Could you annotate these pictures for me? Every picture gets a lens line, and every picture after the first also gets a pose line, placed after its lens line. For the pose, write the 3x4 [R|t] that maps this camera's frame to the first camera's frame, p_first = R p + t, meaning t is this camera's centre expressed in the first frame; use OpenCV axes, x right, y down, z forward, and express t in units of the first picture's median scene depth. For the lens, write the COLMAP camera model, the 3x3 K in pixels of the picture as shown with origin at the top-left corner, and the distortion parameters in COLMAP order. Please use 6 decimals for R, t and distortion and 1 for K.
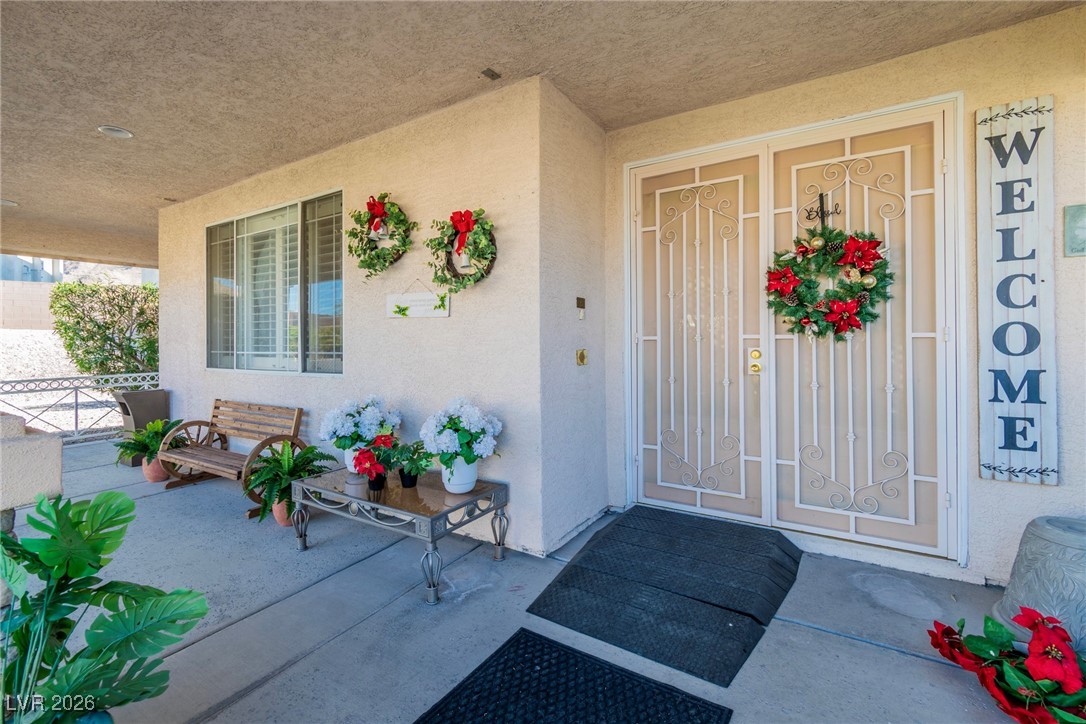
lens RADIAL K [[481.4, 0, 541.7], [0, 481.4, 342.4], [0, 0, 1]] dist [-0.001287, -0.000356]
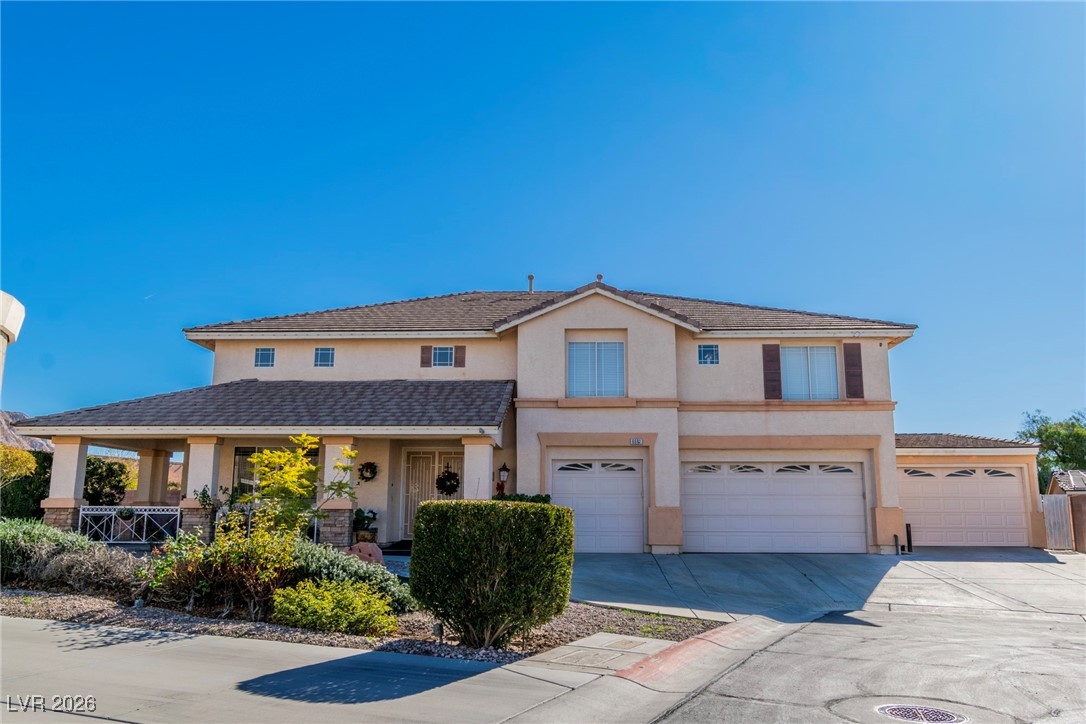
lens RADIAL K [[868.2, 0, 543.0], [0, 868.2, 362.0], [0, 0, 1]] dist [0.004164, 0.000636]
pose [[0.867581, 0.102271, 0.486667, -2.622368], [-0.012482, 0.982795, -0.184279, 0.242777], [-0.497140, 0.153802, 0.853930, -6.345521]]
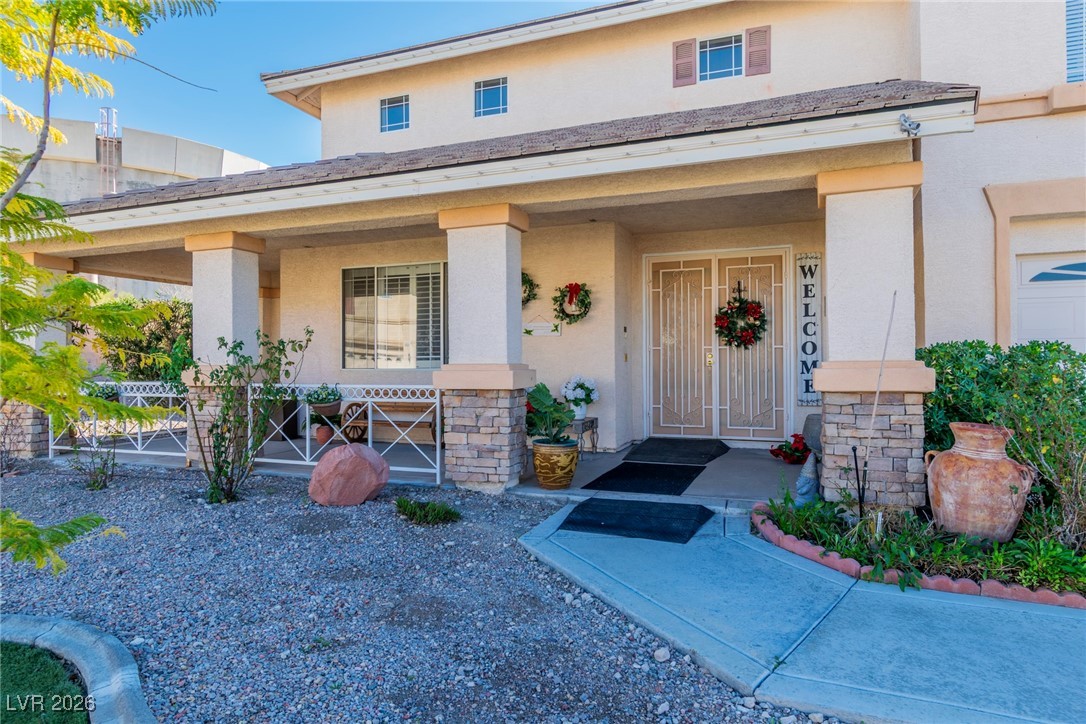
lens RADIAL K [[651.2, 0, 543.0], [0, 651.2, 362.0], [0, 0, 1]] dist [-0.000368, 0.000285]
pose [[0.981246, 0.004128, 0.192714, -0.815786], [-0.002841, 0.999972, -0.006952, 0.073916], [-0.192738, 0.006274, 0.981230, -1.641688]]
